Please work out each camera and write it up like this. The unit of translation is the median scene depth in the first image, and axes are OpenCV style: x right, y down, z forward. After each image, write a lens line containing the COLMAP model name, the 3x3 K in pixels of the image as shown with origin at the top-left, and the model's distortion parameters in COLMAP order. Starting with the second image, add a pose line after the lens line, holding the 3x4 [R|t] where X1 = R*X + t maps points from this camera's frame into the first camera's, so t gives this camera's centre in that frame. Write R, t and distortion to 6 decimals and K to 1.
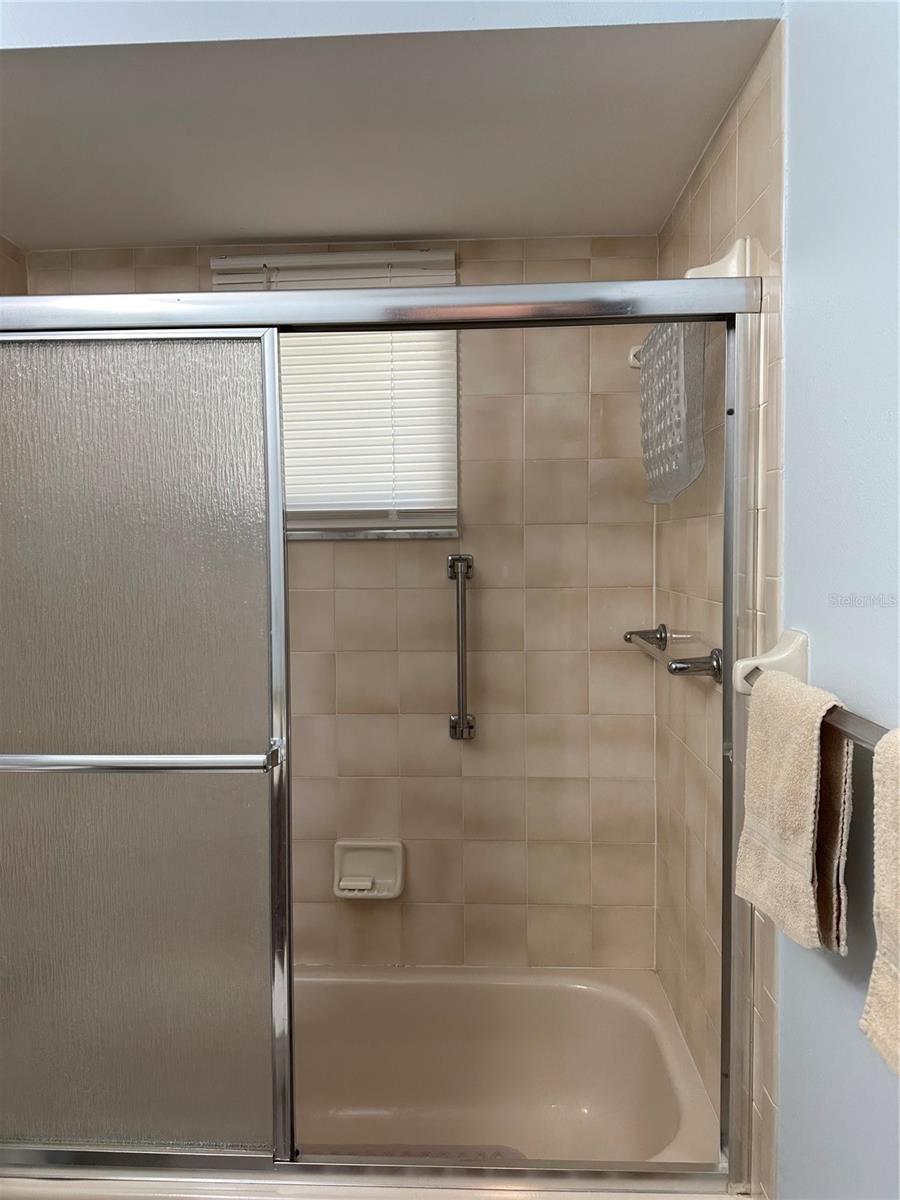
lens RADIAL K [[850.9, 0, 460.4], [0, 850.9, 603.0], [0, 0, 1]] dist [0.068268, -0.075649]
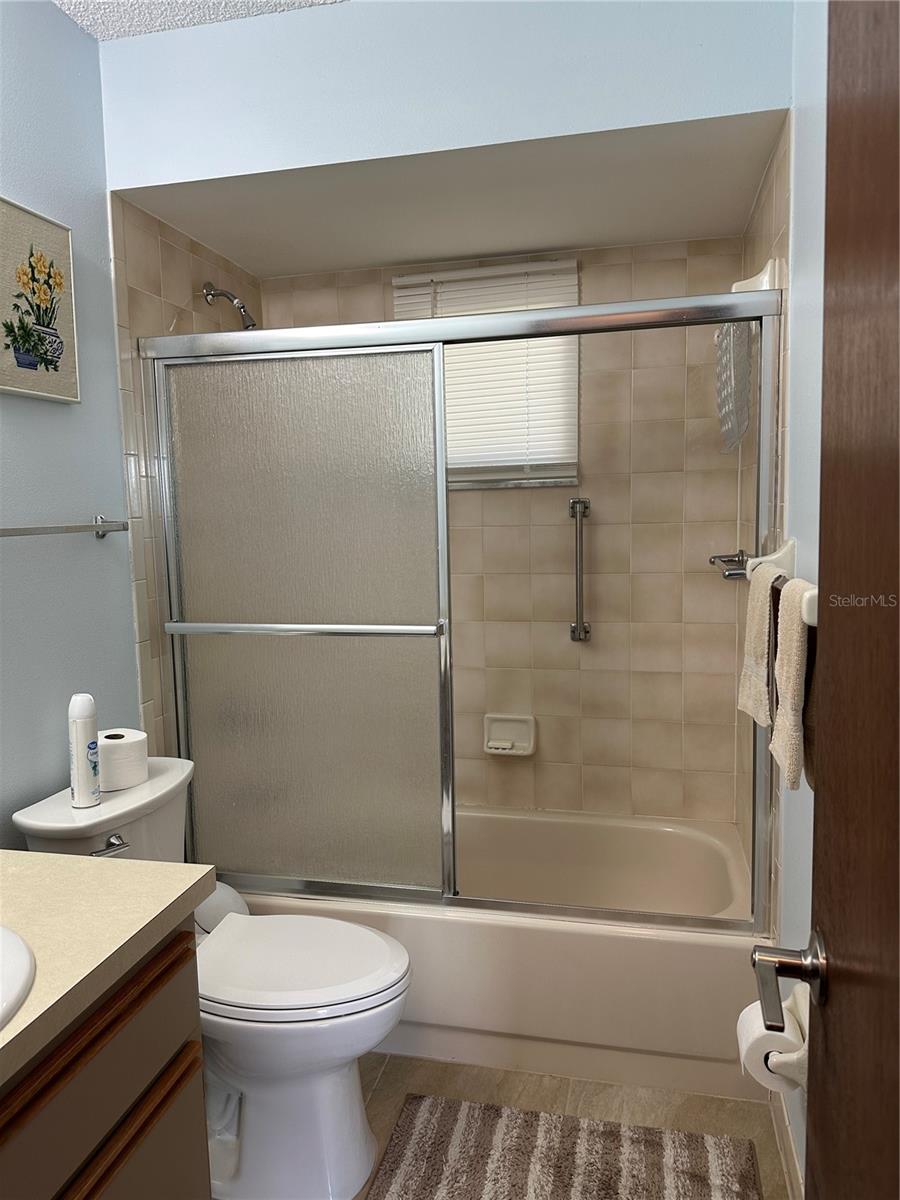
lens RADIAL K [[850.9, 0, 459.9], [0, 850.9, 594.9], [0, 0, 1]] dist [0.068268, -0.075649]
pose [[0.982900, 0.004078, -0.184096, 0.060734], [0.002964, 0.999275, 0.037958, 0.040660], [0.184118, -0.037855, 0.982175, -0.311782]]
